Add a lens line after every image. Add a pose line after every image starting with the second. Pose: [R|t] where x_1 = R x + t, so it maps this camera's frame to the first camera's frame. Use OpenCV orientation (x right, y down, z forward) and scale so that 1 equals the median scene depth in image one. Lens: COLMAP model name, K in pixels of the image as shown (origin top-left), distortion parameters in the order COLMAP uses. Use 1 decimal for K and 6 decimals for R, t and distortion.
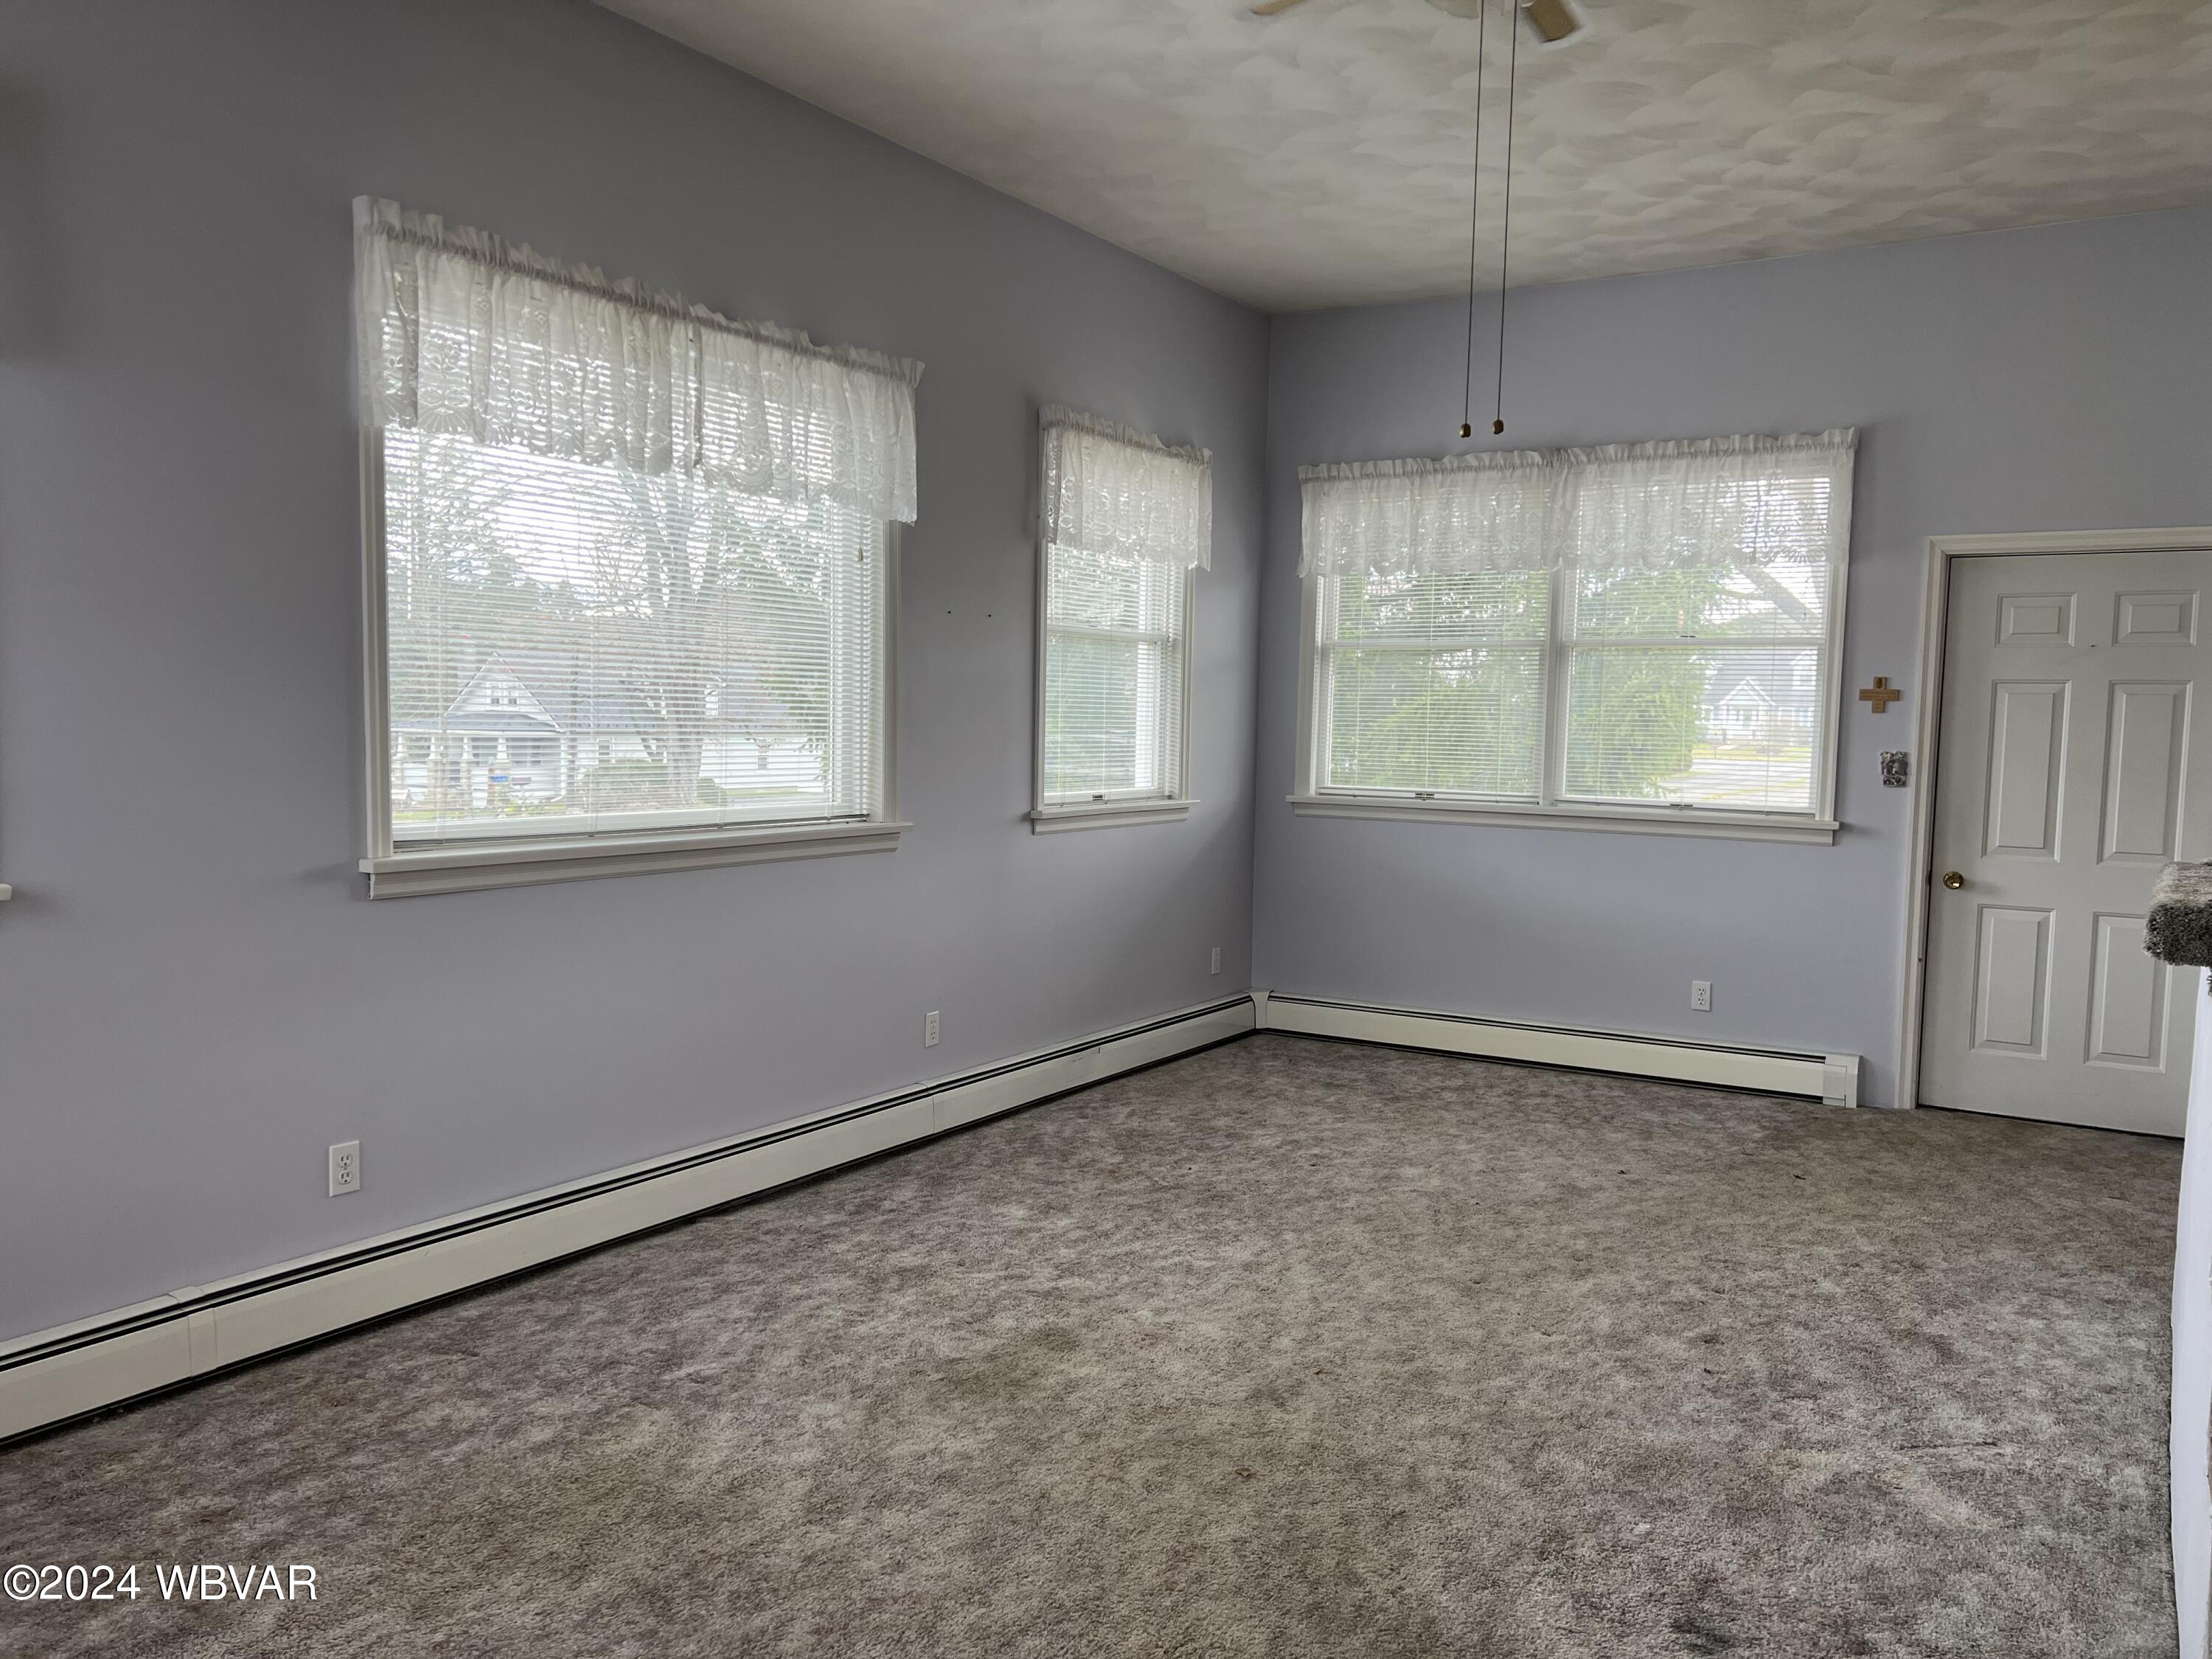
lens RADIAL K [[1662.8, 0, 1099.9], [0, 1662.8, 838.5], [0, 0, 1]] dist [0.071067, -0.085967]
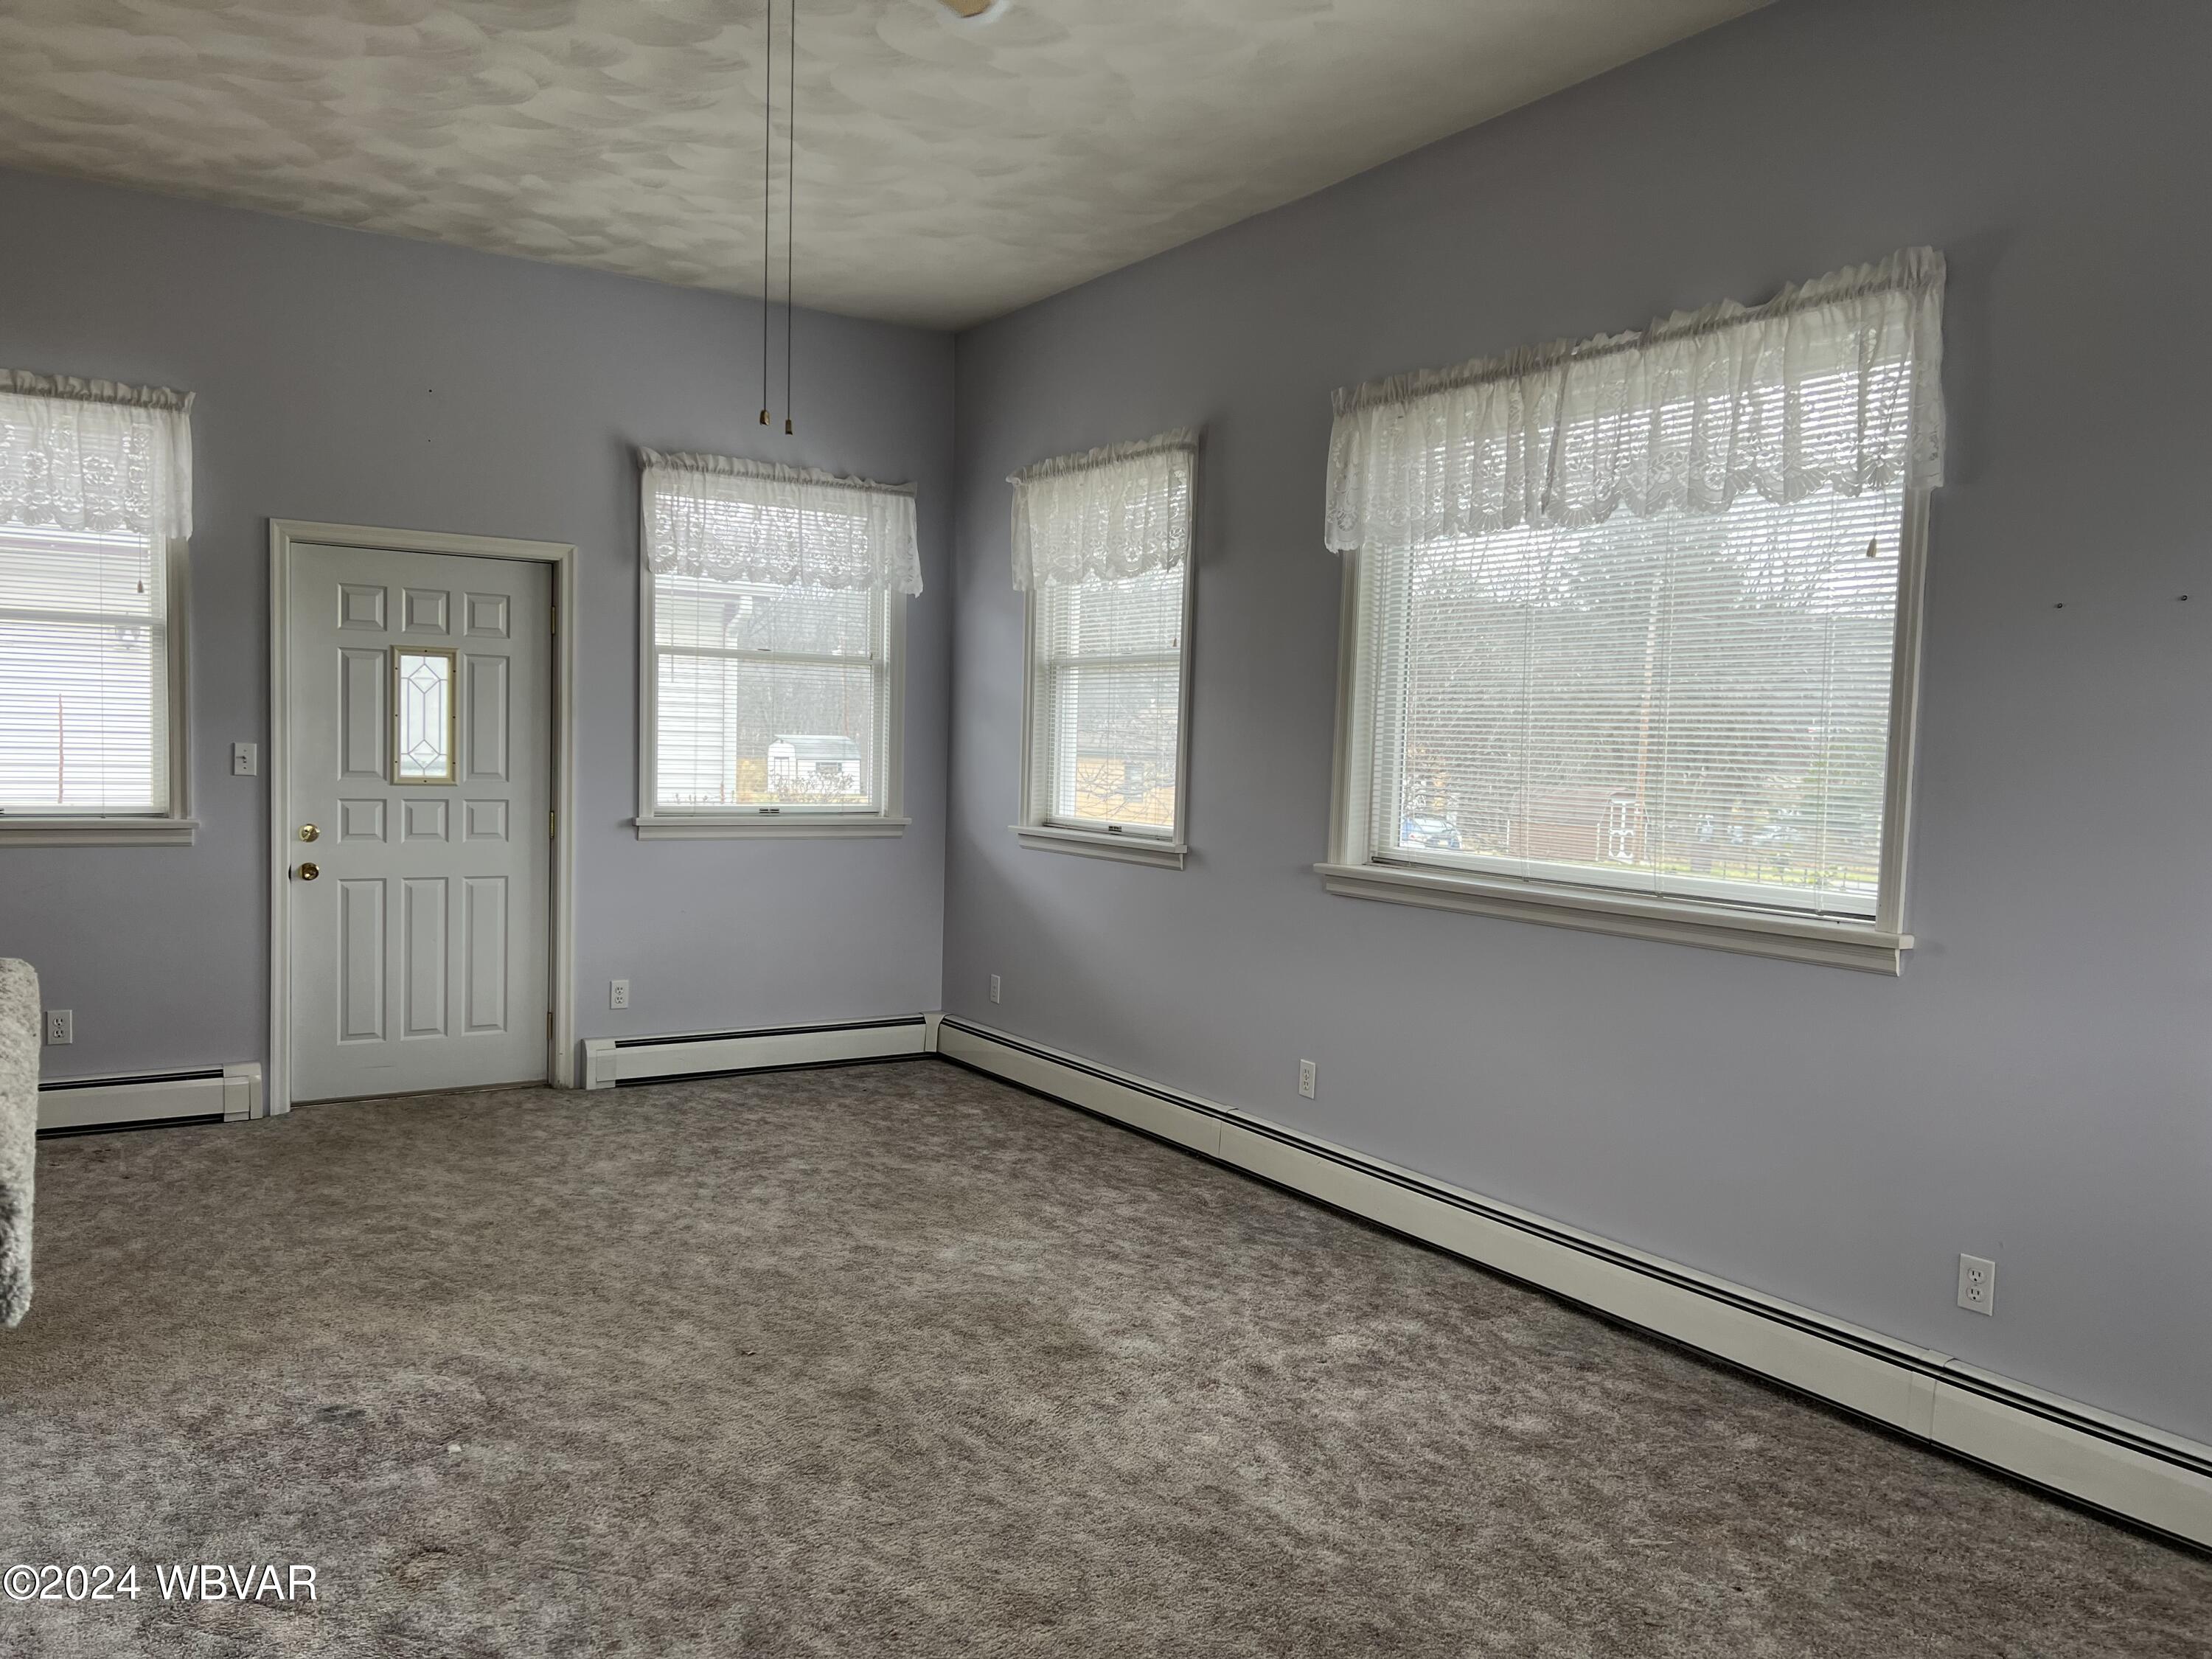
lens RADIAL K [[1662.8, 0, 1099.9], [0, 1662.8, 838.5], [0, 0, 1]] dist [0.071067, -0.085967]
pose [[-0.422696, 0.027591, -0.905851, 0.850666], [-0.105648, 0.991221, 0.079490, -0.093006], [0.900092, 0.129302, -0.416071, 1.337487]]
